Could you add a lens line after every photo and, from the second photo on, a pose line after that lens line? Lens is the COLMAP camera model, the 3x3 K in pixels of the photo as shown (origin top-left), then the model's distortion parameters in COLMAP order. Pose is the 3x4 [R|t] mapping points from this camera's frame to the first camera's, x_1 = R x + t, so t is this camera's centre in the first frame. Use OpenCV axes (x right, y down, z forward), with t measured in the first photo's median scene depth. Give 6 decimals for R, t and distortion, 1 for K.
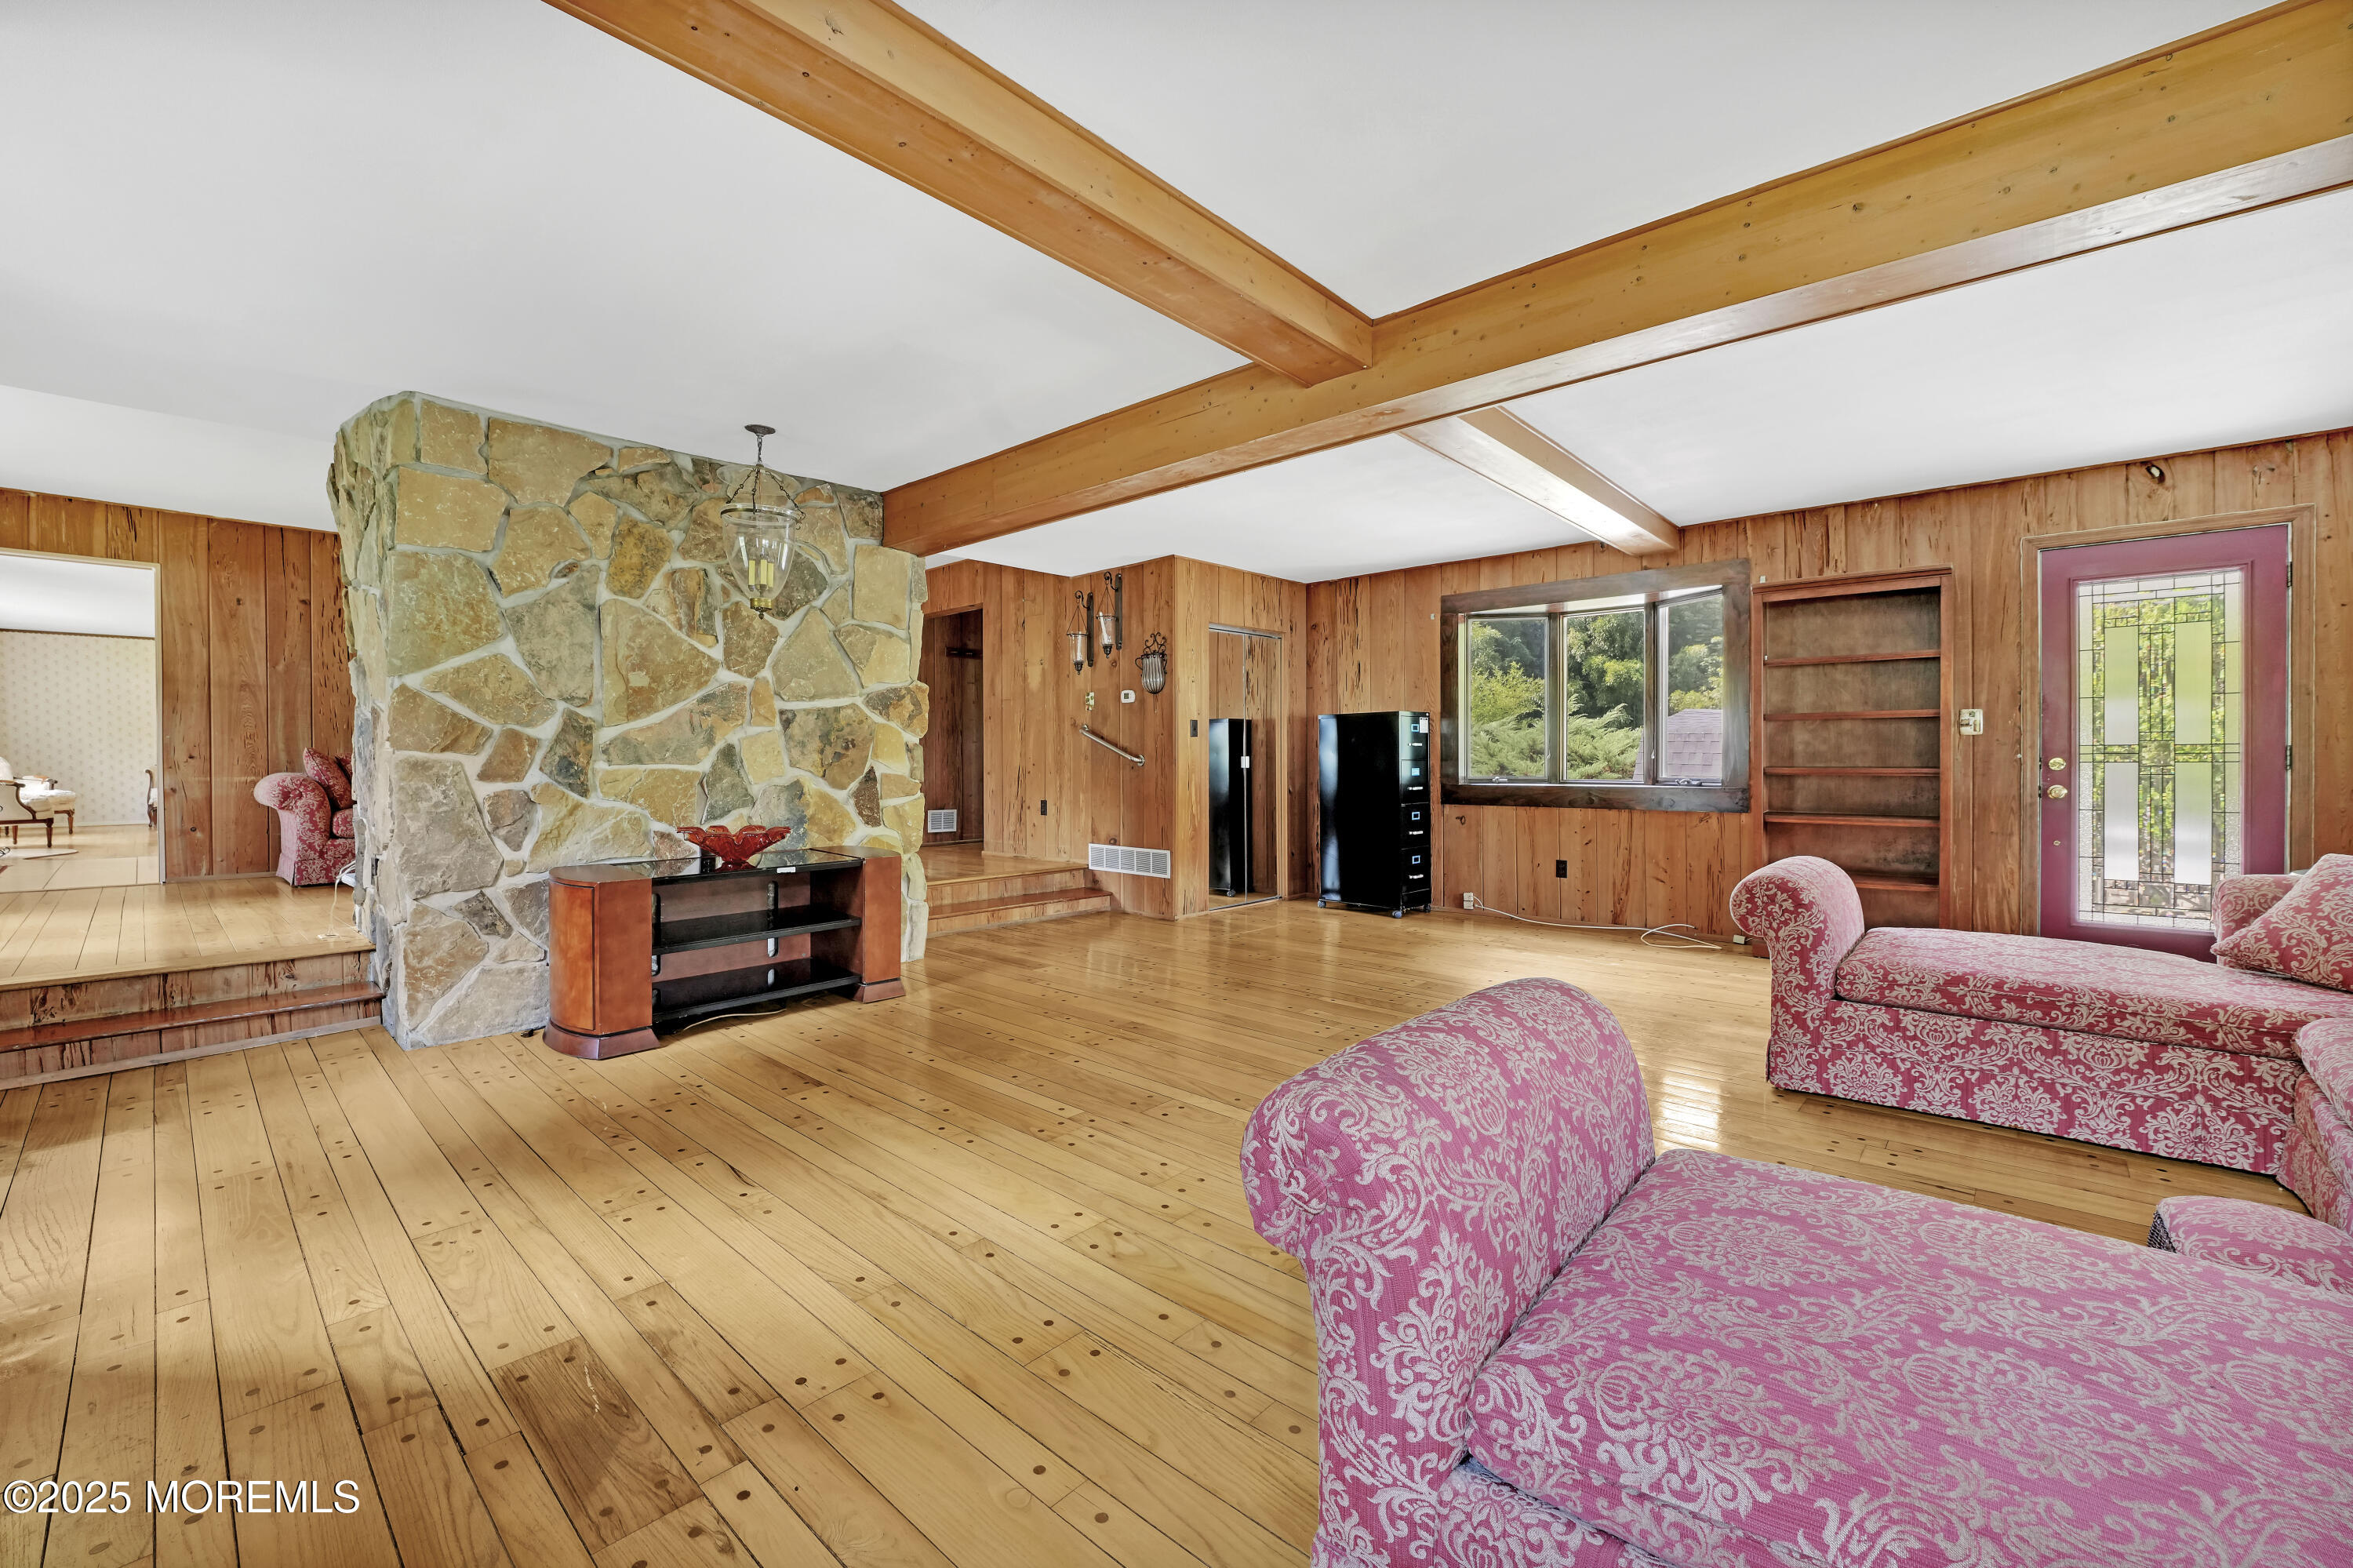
lens RADIAL K [[968.6, 0, 1188.3], [0, 968.6, 744.6], [0, 0, 1]] dist [-0.020941, 0.000062]
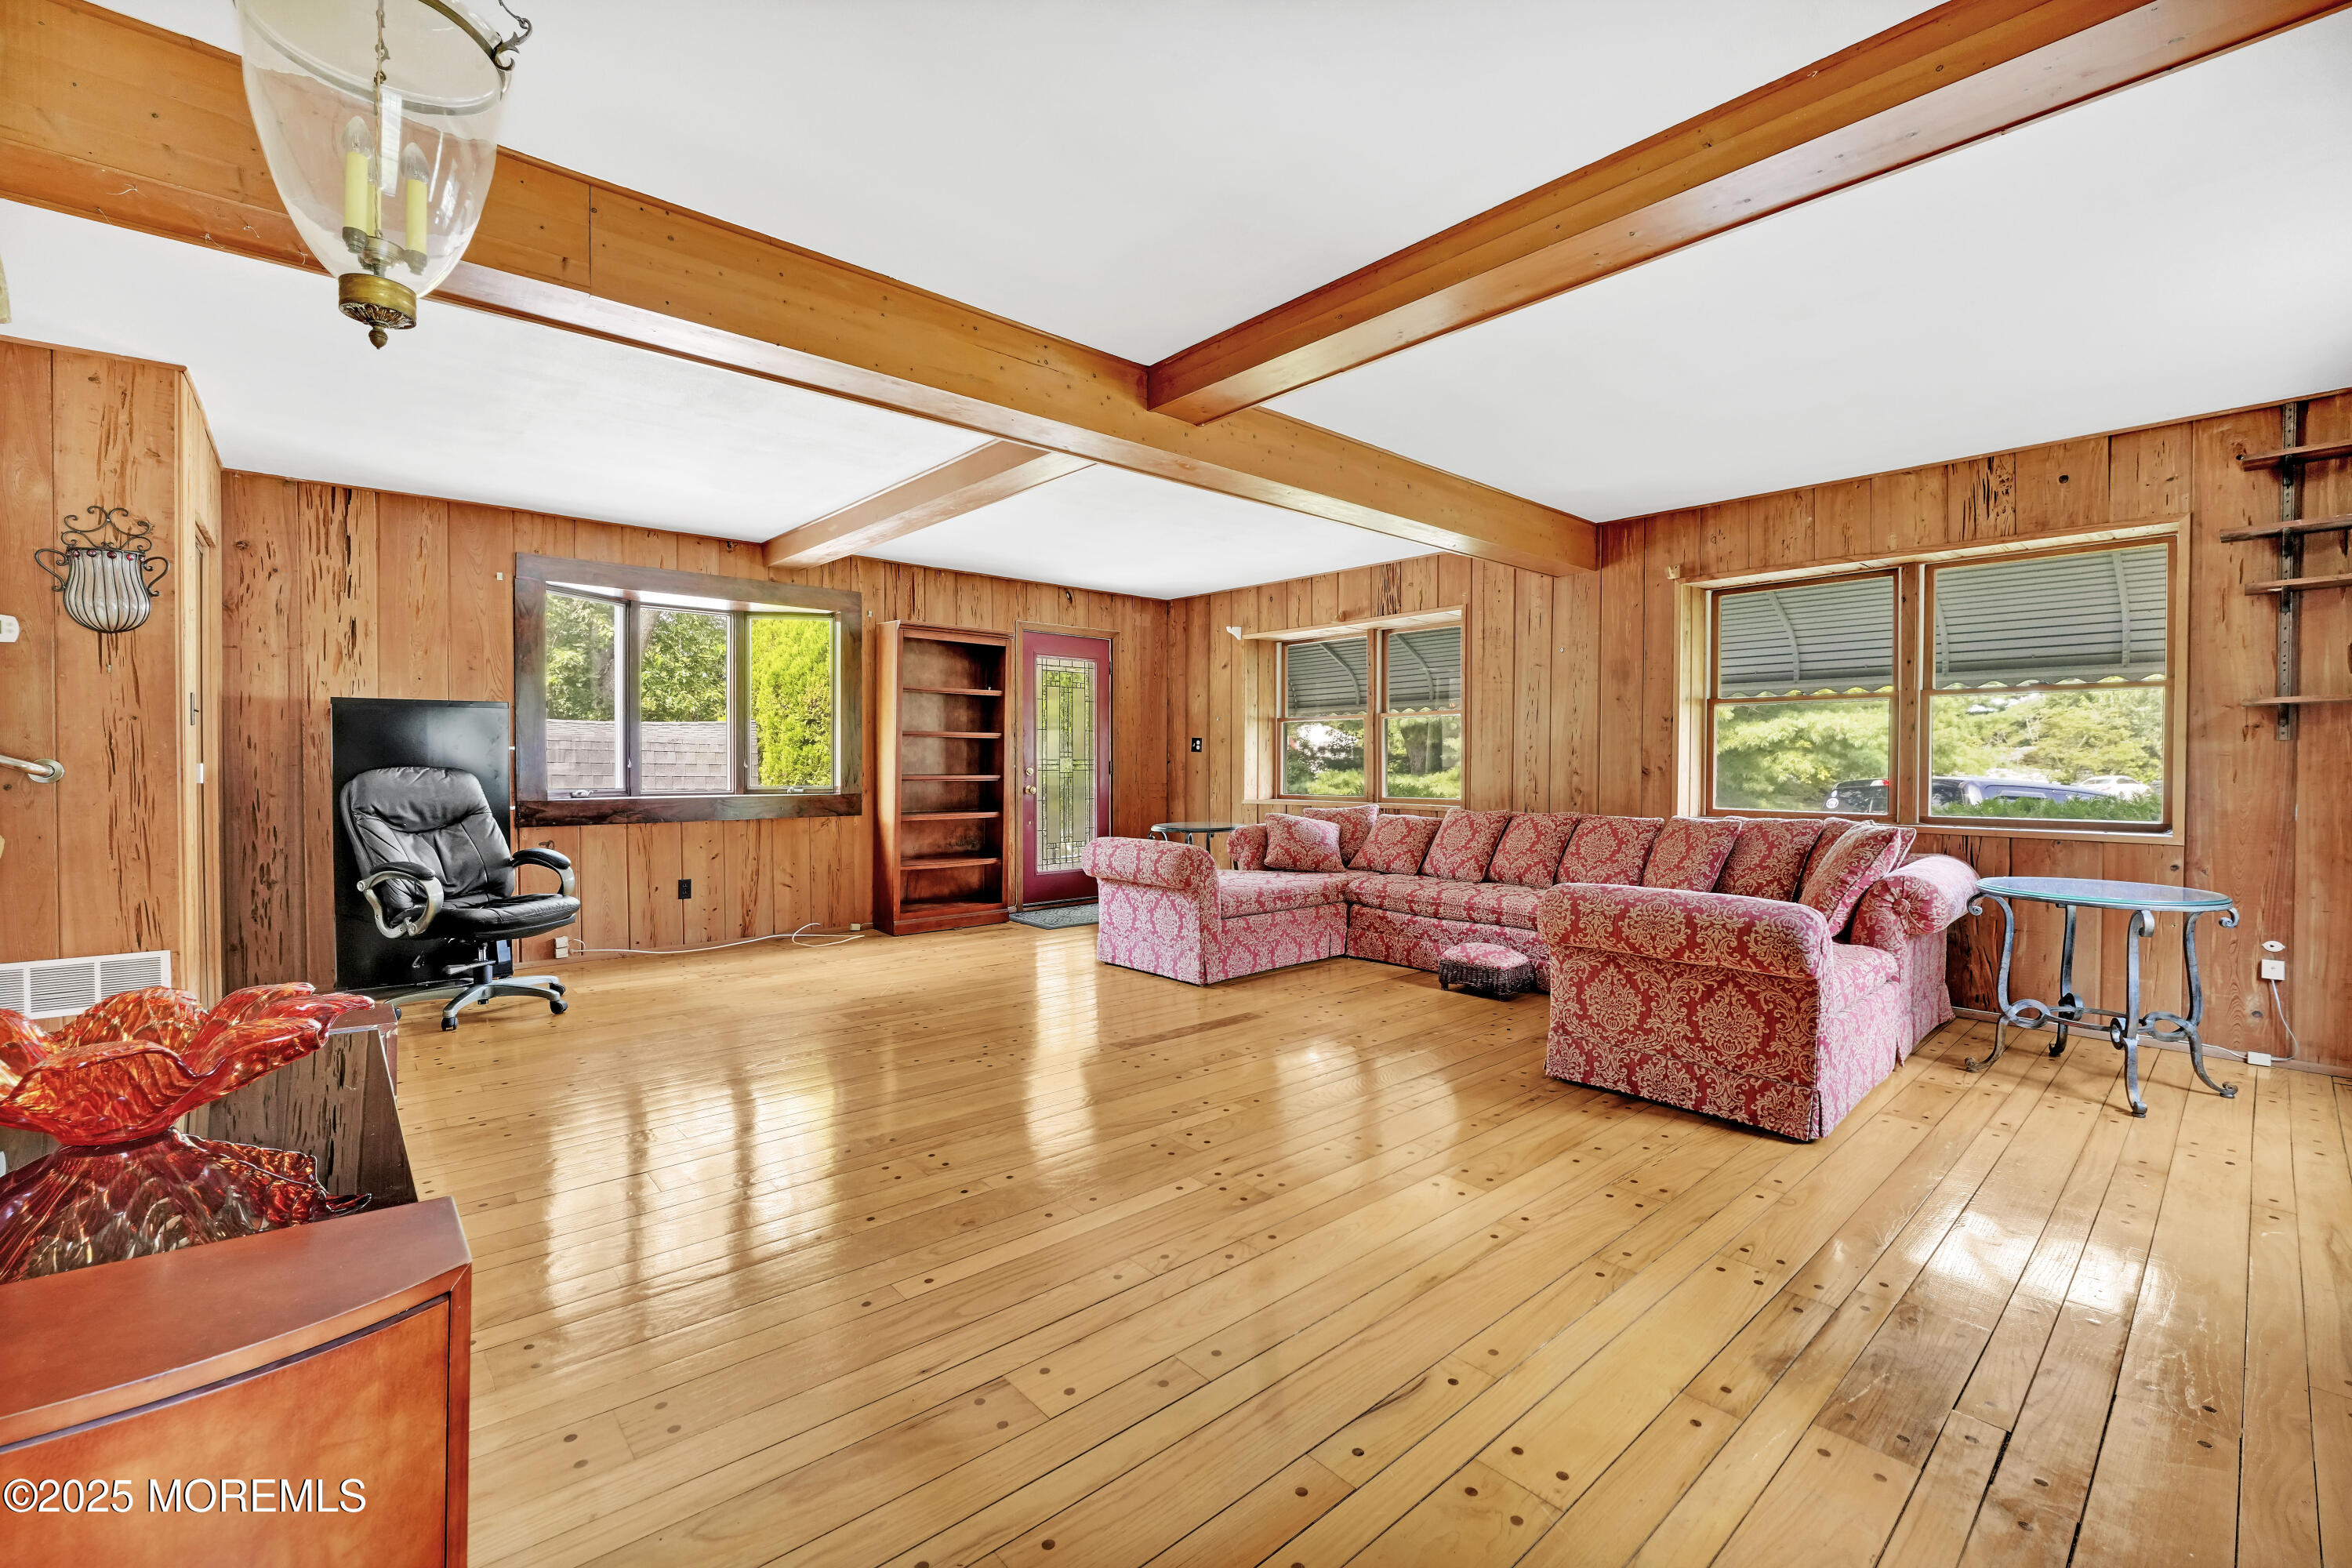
lens RADIAL K [[968.2, 0, 1187.8], [0, 968.2, 744.7], [0, 0, 1]] dist [-0.020941, 0.000062]
pose [[0.118670, 0.023611, 0.992653, -0.546032], [-0.015171, 0.999644, -0.021963, 0.006742], [-0.992818, -0.012453, 0.118986, 0.506343]]
